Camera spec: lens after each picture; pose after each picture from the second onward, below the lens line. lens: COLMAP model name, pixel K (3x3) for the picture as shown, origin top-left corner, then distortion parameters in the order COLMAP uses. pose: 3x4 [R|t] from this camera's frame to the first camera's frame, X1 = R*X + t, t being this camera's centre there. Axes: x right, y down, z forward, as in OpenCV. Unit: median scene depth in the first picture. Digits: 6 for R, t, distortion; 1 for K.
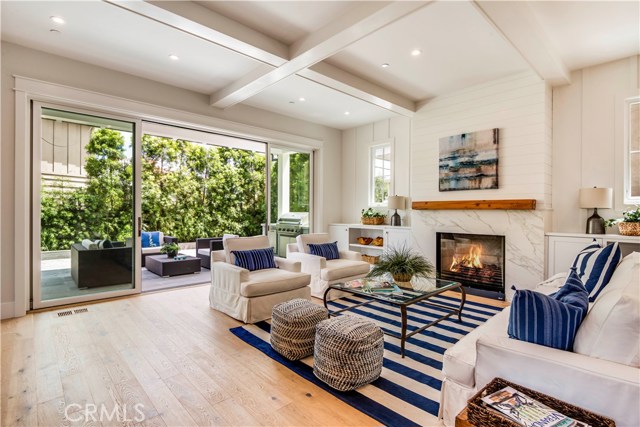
lens RADIAL K [[316.2, 0, 321.5], [0, 316.2, 214.5], [0, 0, 1]] dist [0.000571, -0.000459]
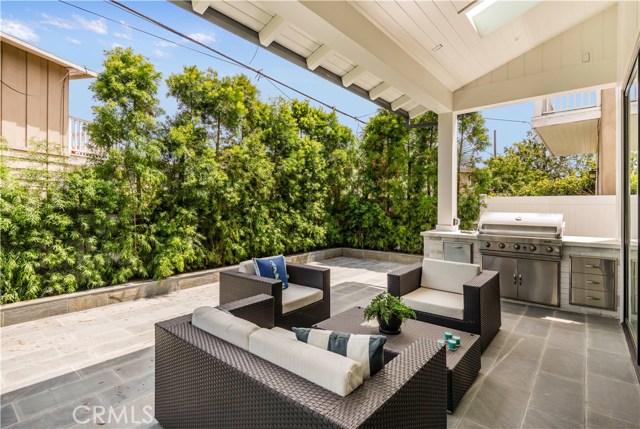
lens RADIAL K [[316.2, 0, 319.7], [0, 316.2, 207.2], [0, 0, 1]] dist [0.000571, -0.000459]
pose [[0.992400, -0.006406, 0.122887, -0.471196], [0.006687, 0.999976, -0.001871, -0.016620], [-0.122872, 0.002678, 0.992419, 0.475994]]
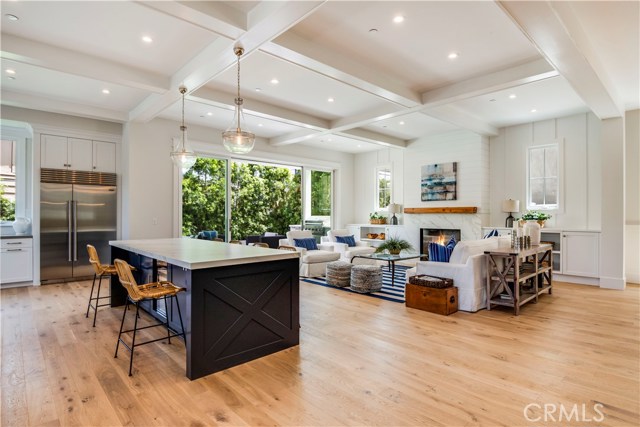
lens RADIAL K [[337.0, 0, 319.8], [0, 337.0, 214.8], [0, 0, 1]] dist [-0.002765, -0.000352]
pose [[0.999941, -0.005164, -0.009594, -0.058858], [0.005055, 0.999923, -0.011321, 0.004591], [0.009652, 0.011272, 0.999890, -0.363910]]
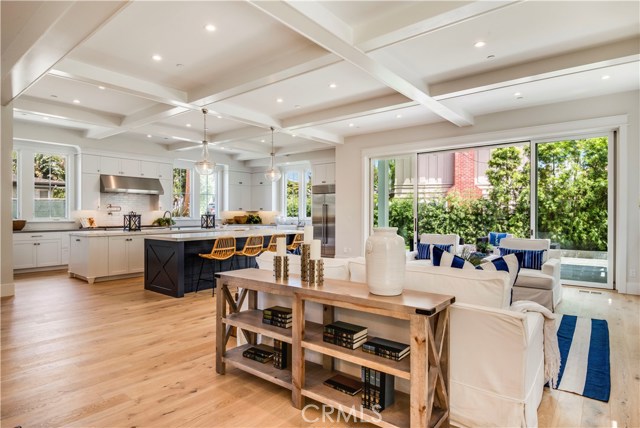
lens RADIAL K [[358.6, 0, 320.1], [0, 358.6, 213.3], [0, 0, 1]] dist [-0.017776, -0.000590]
pose [[0.135039, -0.005927, -0.990823, 0.568974], [-0.009132, 0.999932, -0.007227, -0.000153], [0.990798, 0.010024, 0.134975, 0.181956]]
